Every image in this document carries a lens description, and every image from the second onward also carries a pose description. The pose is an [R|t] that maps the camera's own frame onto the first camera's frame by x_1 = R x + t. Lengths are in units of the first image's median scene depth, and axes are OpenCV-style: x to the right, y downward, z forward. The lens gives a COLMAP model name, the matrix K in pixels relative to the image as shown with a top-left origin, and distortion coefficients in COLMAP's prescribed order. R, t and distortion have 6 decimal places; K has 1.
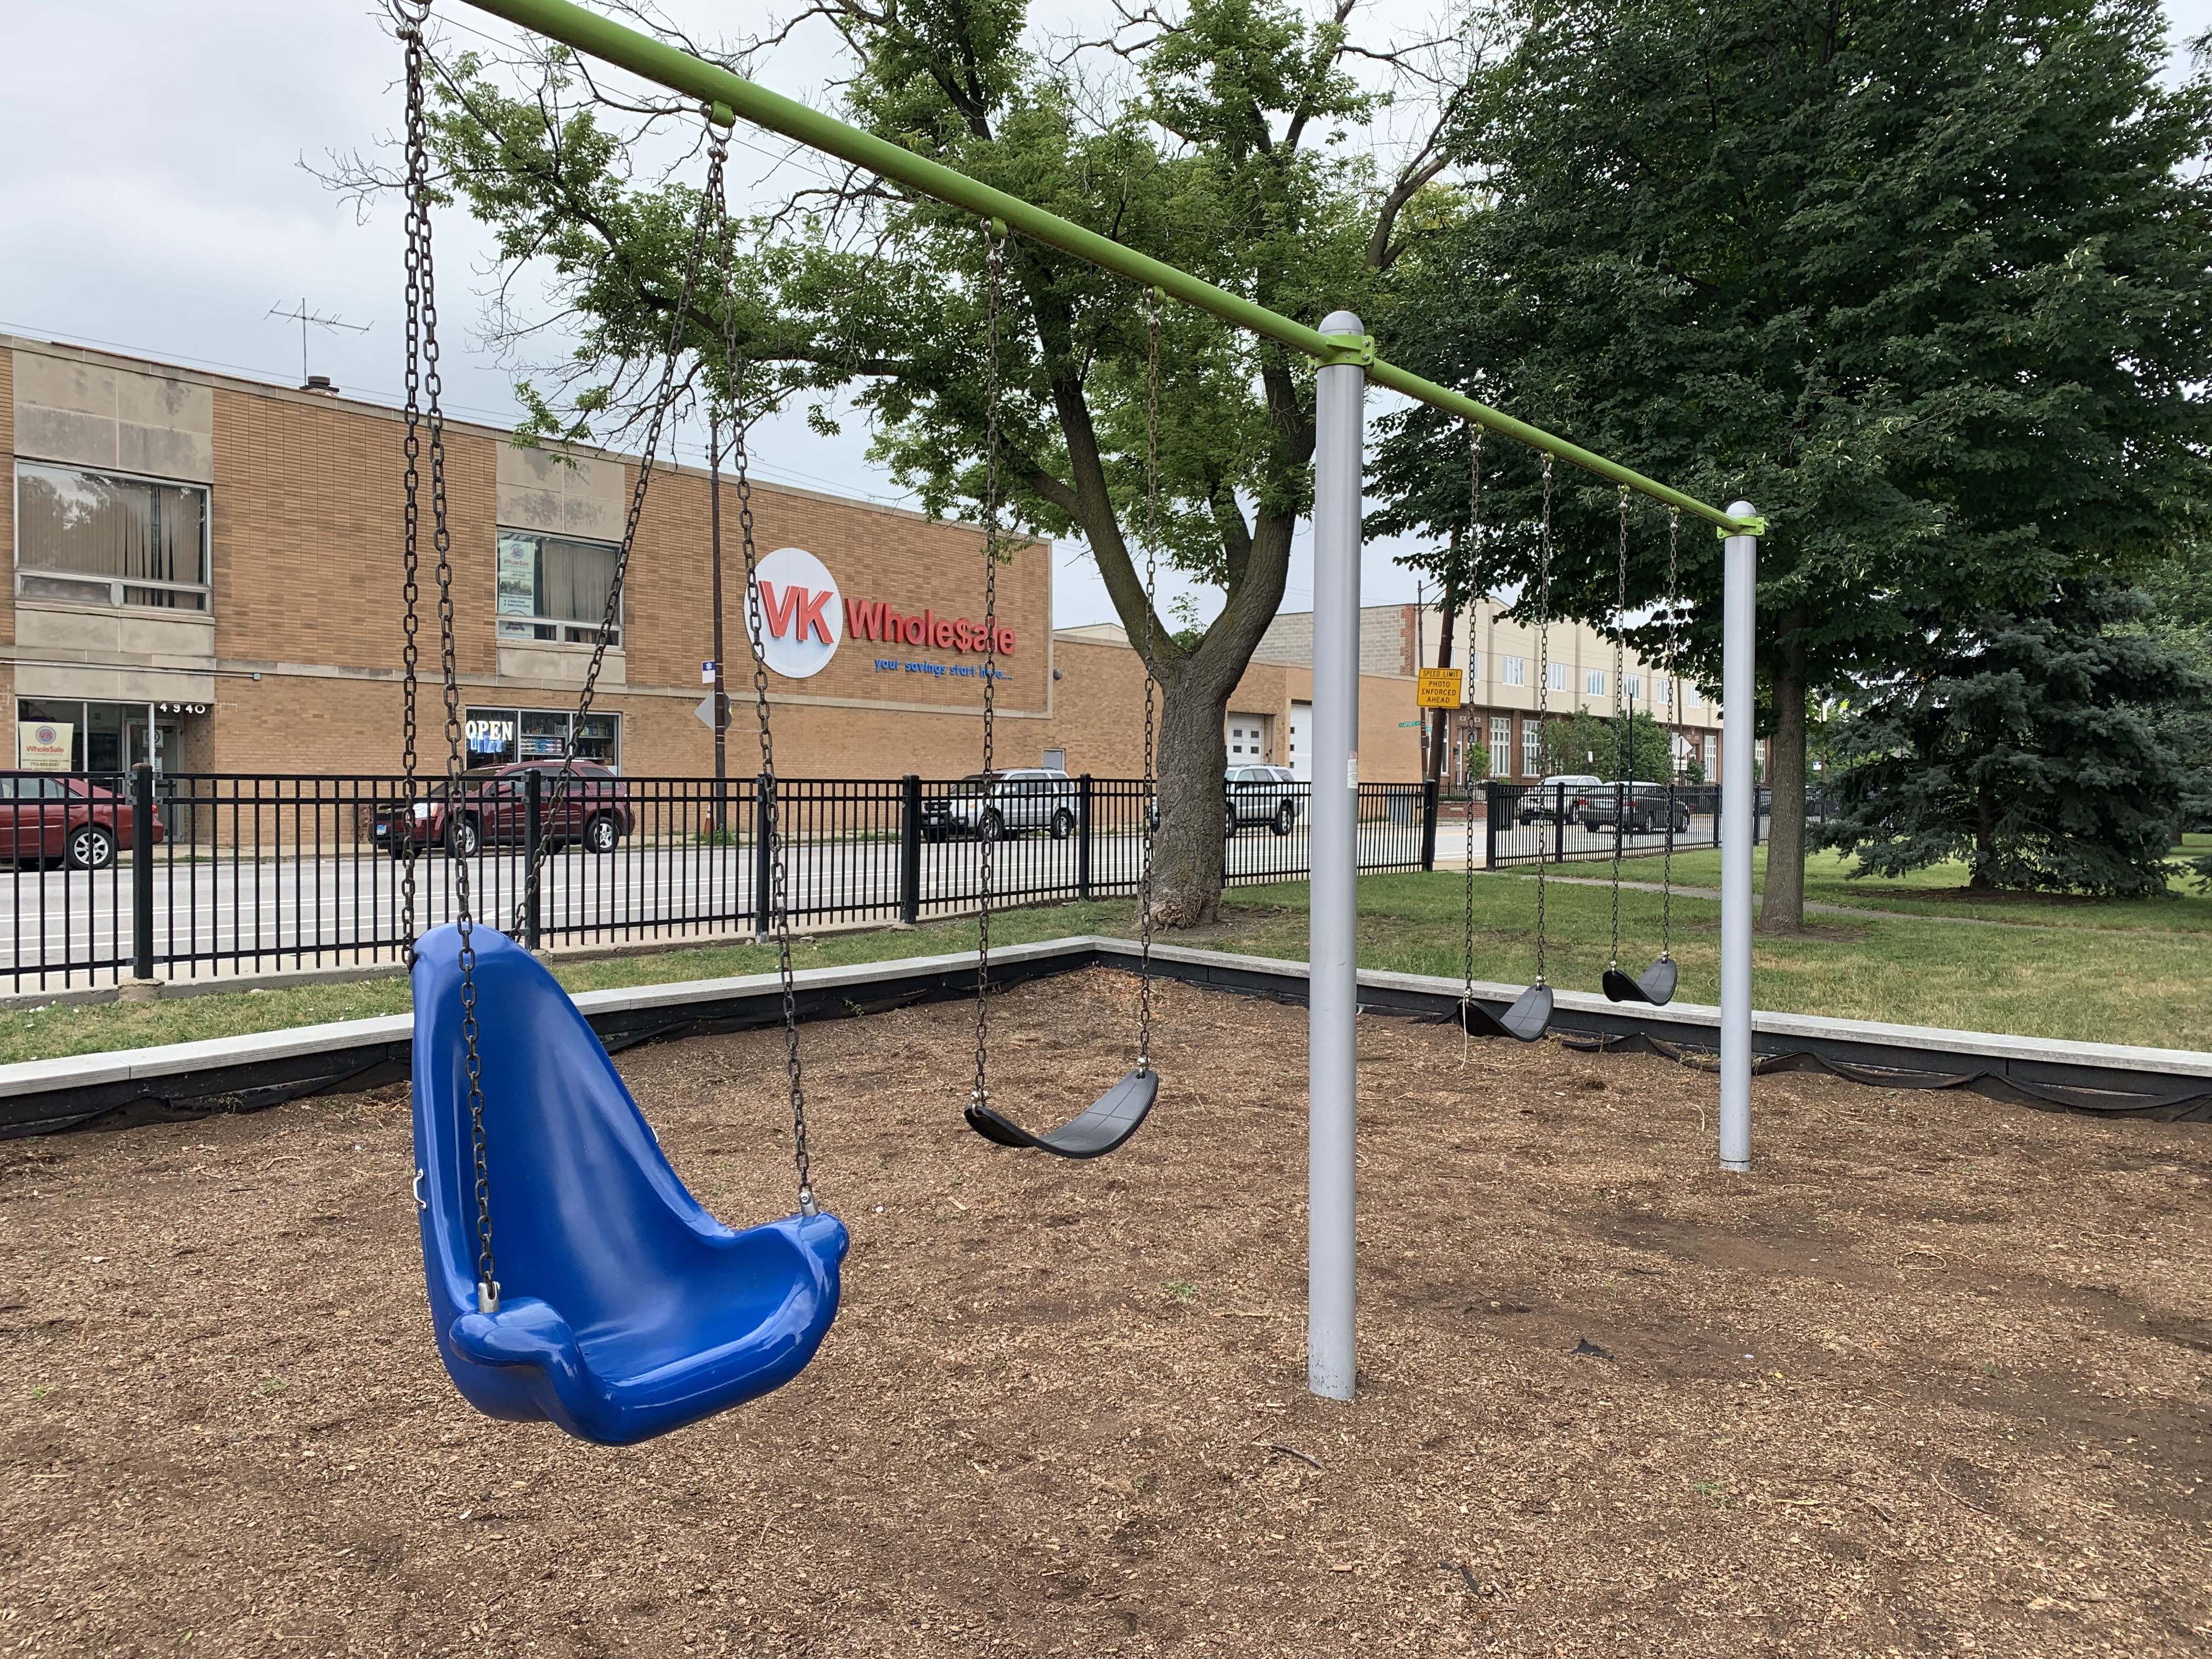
lens RADIAL K [[1696.5, 0, 1103.1], [0, 1696.5, 798.9], [0, 0, 1]] dist [0.017455, -0.004788]
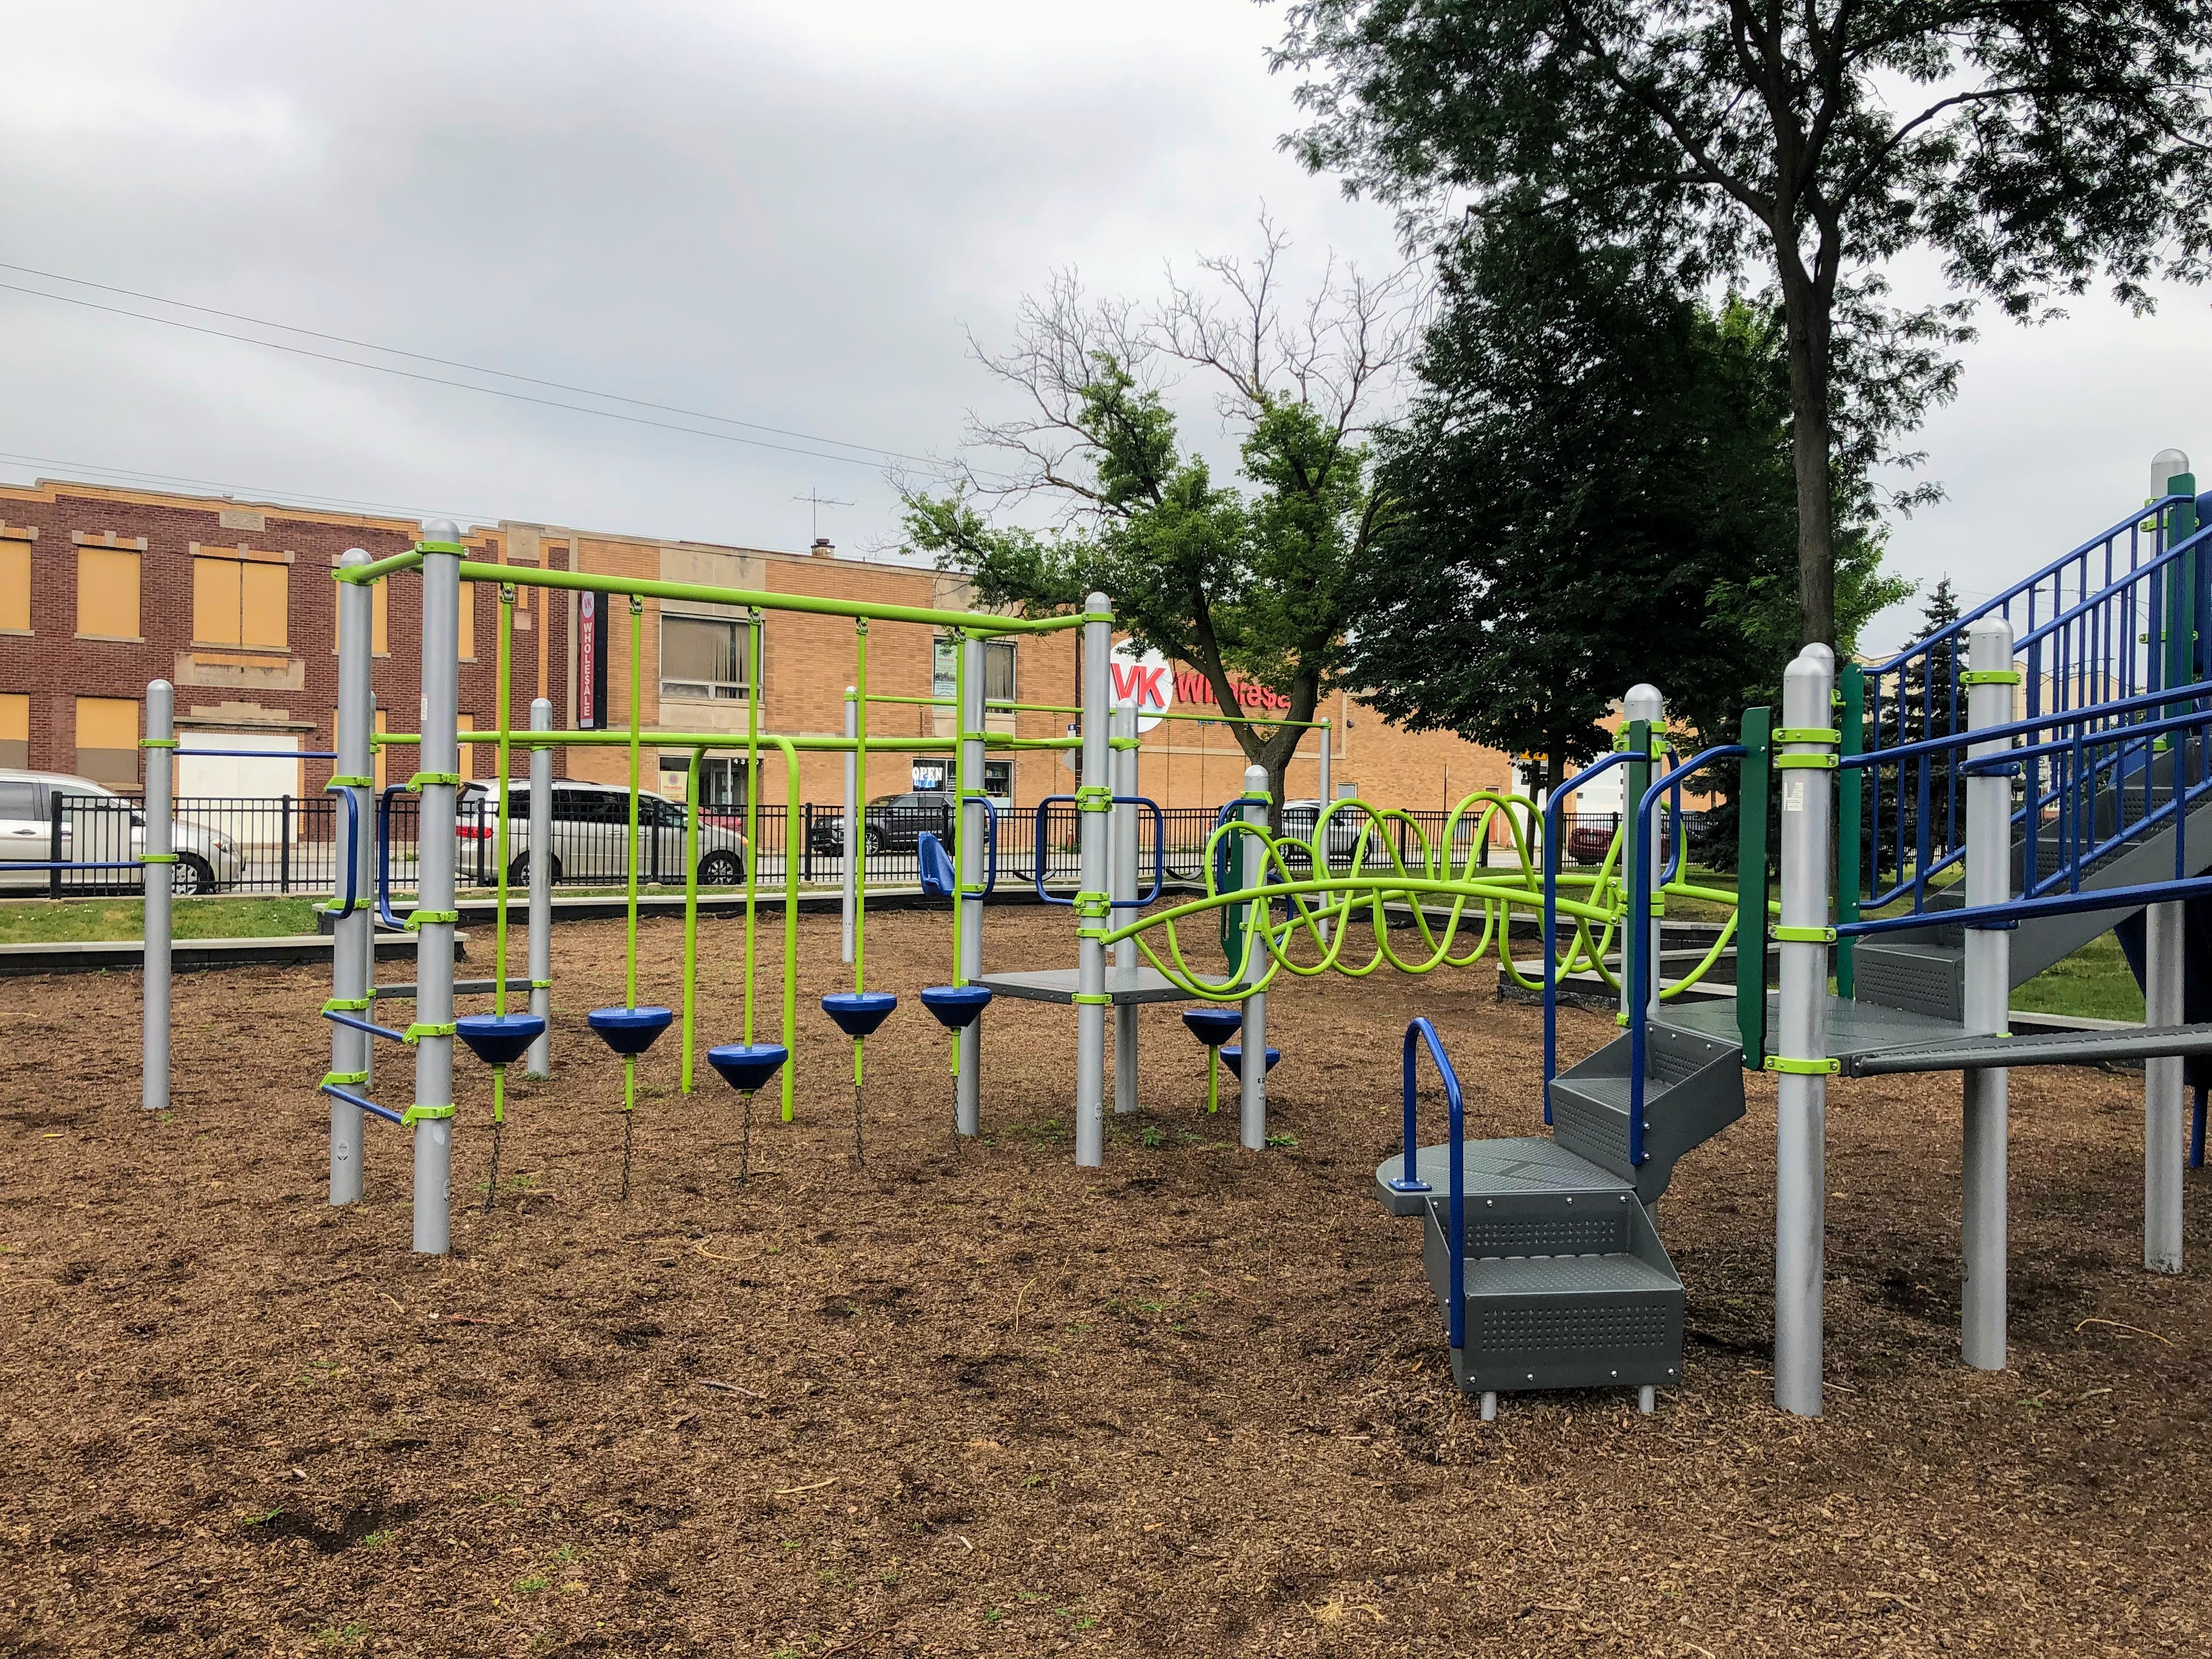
lens RADIAL K [[1794.4, 0, 1106.0], [0, 1794.4, 829.5], [0, 0, 1]] dist [0.010061, 0.002158]
pose [[0.969943, 0.004809, -0.243286, 0.197199], [-0.004303, 0.999987, 0.002612, 0.005054], [0.243295, -0.001487, 0.969951, -0.553603]]
